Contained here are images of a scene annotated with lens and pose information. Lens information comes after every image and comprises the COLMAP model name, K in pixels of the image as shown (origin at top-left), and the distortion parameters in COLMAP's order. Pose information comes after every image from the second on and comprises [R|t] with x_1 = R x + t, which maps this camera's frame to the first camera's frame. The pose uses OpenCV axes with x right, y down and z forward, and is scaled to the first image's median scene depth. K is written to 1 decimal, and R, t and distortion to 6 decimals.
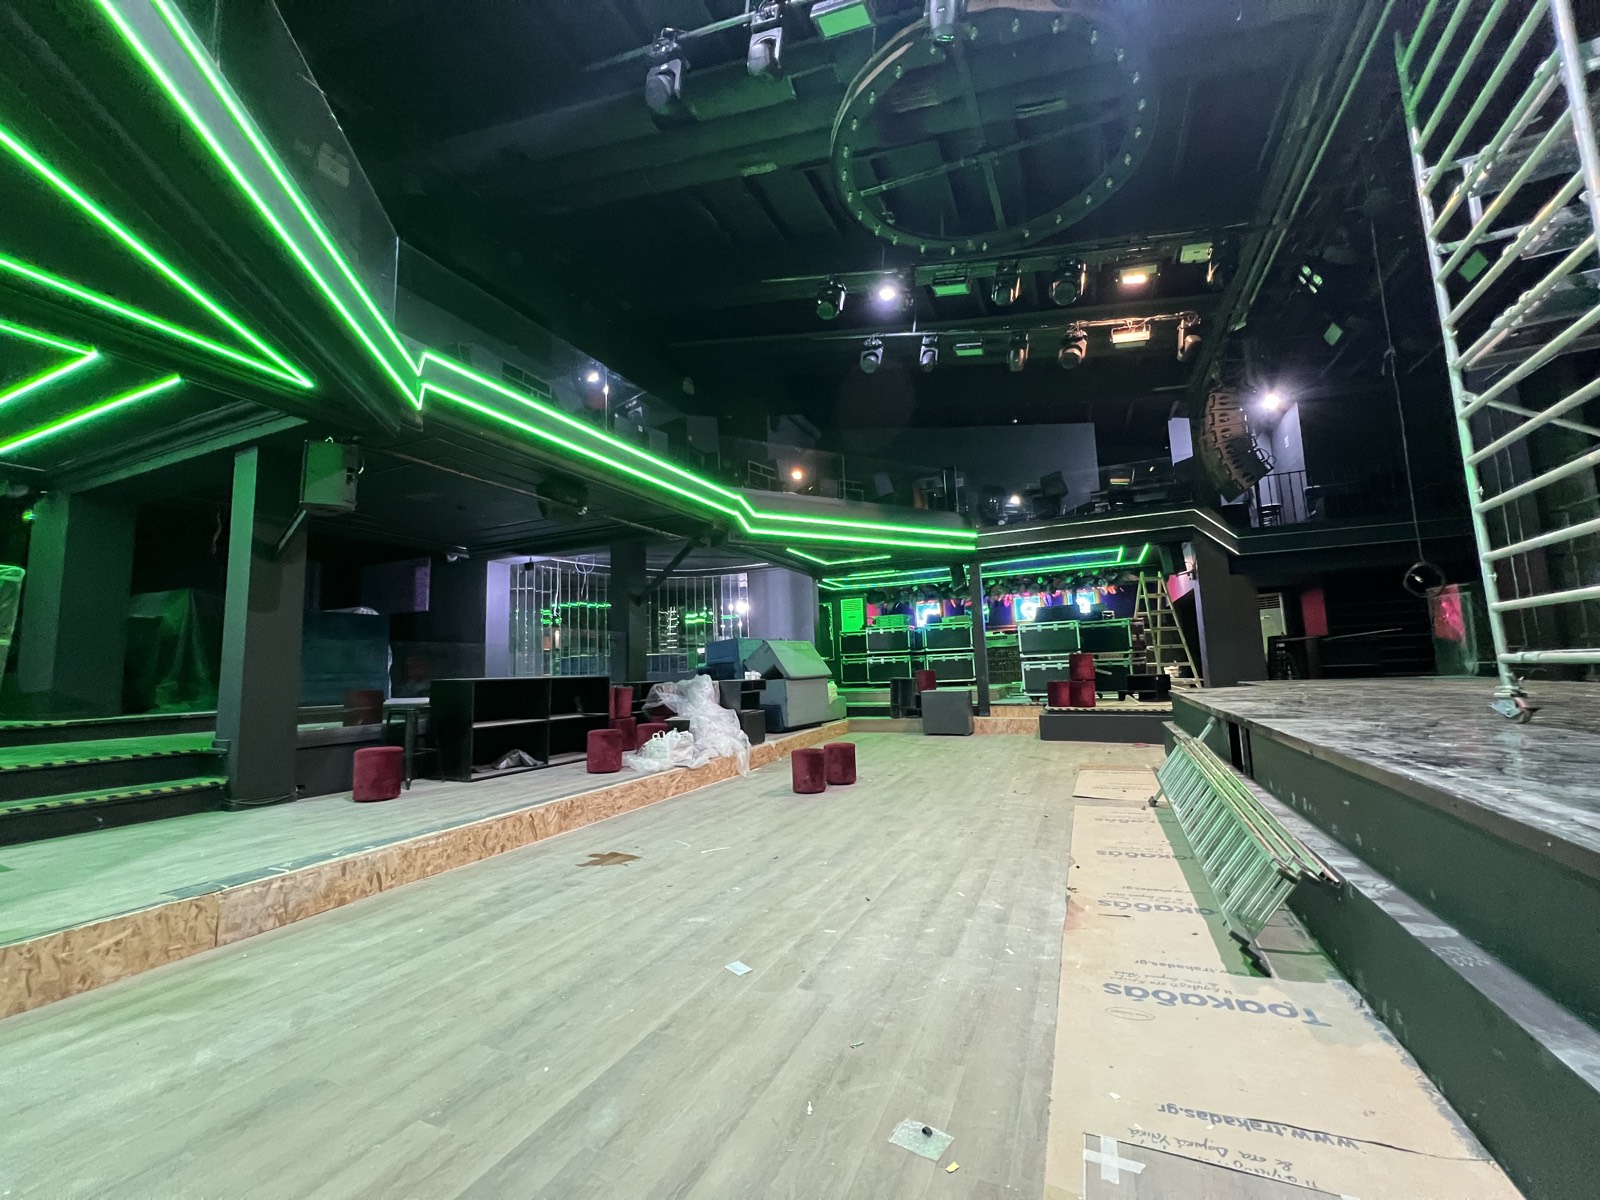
lens RADIAL K [[640.0, 0, 795.8], [0, 640.0, 597.5], [0, 0, 1]] dist [-0.004030, 0.001277]
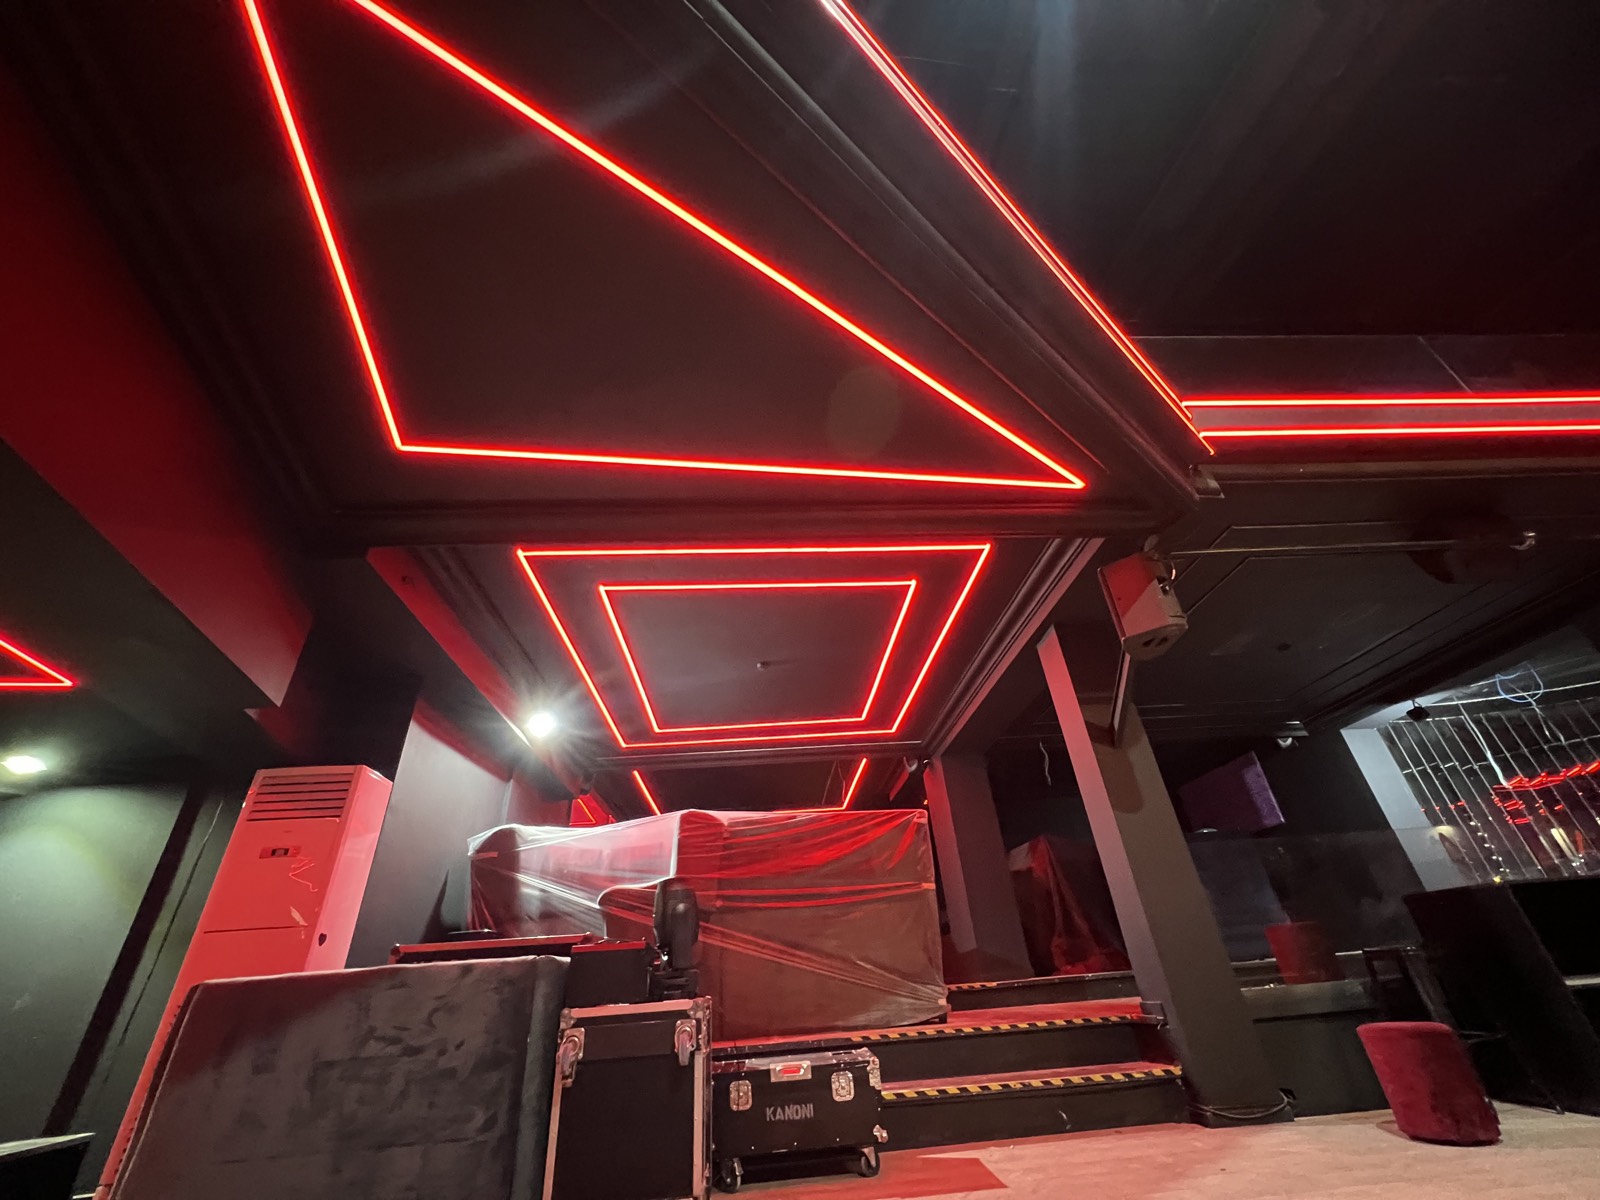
lens RADIAL K [[635.5, 0, 794.9], [0, 635.5, 604.7], [0, 0, 1]] dist [-0.001543, -0.000471]
pose [[0.448445, -0.466258, -0.762562, -0.312678], [0.157540, 0.881034, -0.446050, 0.081236], [0.879817, 0.079895, 0.468550, 0.261862]]
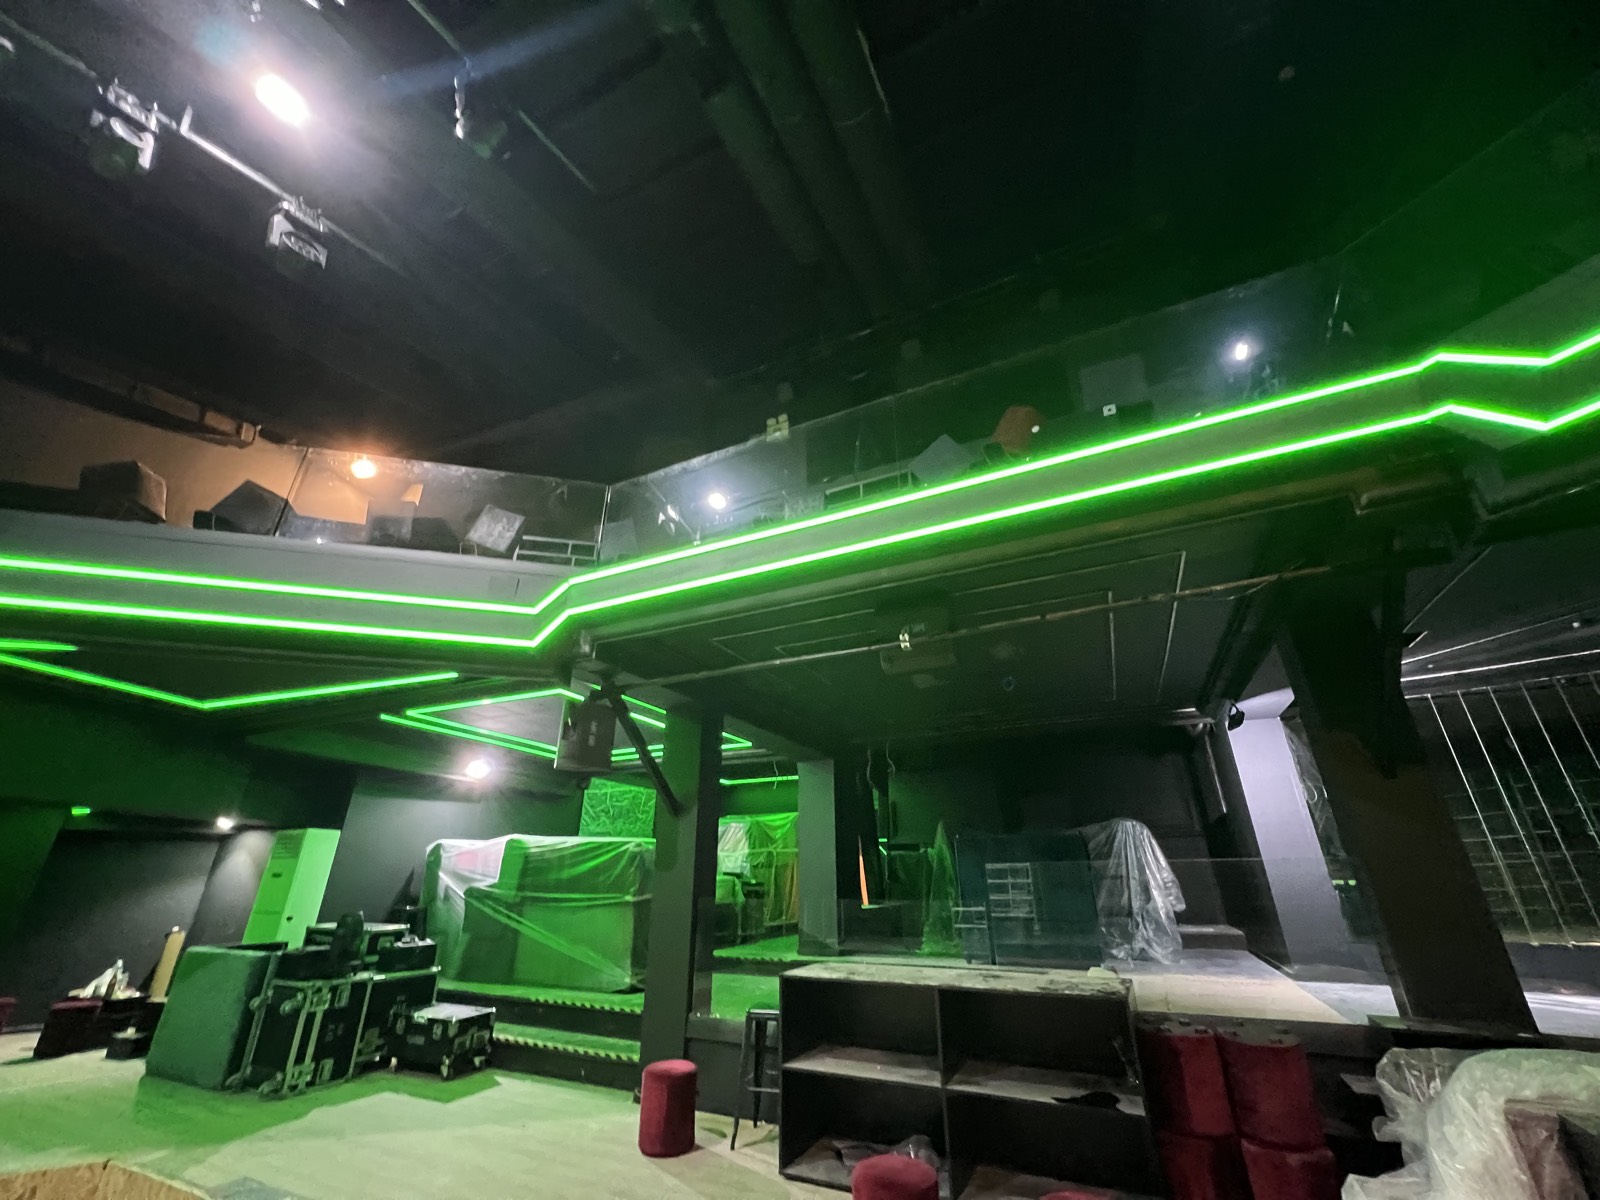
lens RADIAL K [[640.0, 0, 800.4], [0, 640.0, 600.0], [0, 0, 1]] dist [-0.004030, 0.001277]
pose [[-0.032795, -0.374657, -0.926583, 0.262345], [0.117380, 0.919222, -0.375836, 0.032913], [0.992545, -0.121088, 0.013831, 1.273468]]
